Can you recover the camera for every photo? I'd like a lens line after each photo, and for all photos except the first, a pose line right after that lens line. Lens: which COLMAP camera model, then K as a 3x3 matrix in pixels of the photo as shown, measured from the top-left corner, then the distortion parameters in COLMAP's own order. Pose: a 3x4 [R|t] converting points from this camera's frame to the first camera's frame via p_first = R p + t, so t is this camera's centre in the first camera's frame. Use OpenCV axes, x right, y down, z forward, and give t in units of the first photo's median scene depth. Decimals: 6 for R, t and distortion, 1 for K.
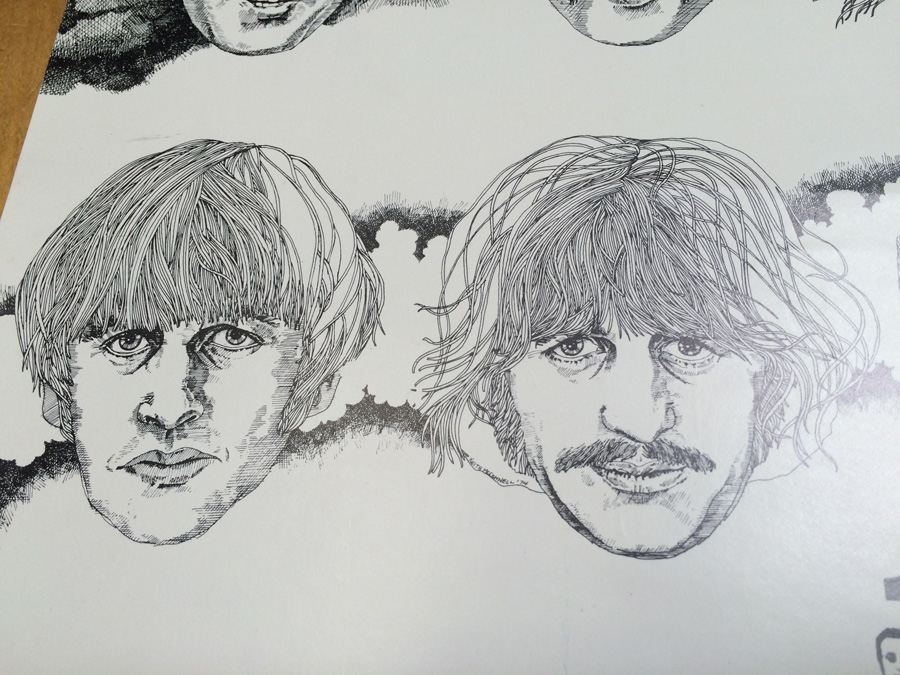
lens RADIAL K [[765.9, 0, 452.3], [0, 765.9, 334.7], [0, 0, 1]] dist [0.064629, -0.094844]
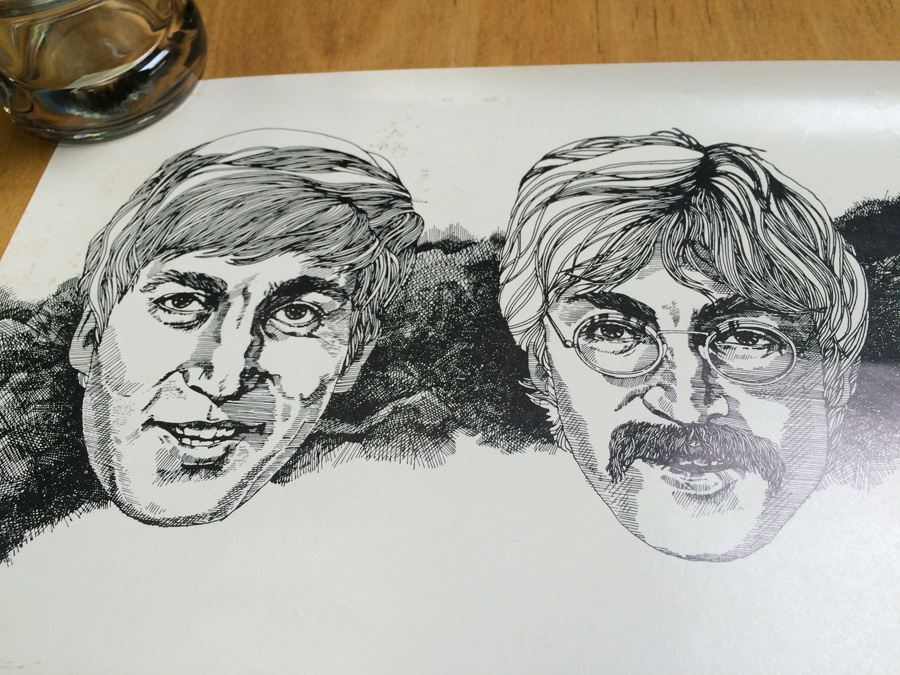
lens RADIAL K [[765.9, 0, 452.0], [0, 765.9, 336.2], [0, 0, 1]] dist [0.064629, -0.094844]
pose [[0.998378, 0.042950, 0.037375, -0.030230], [-0.035431, 0.982540, -0.182649, -0.406310], [-0.044567, 0.181028, 0.982468, 0.256109]]
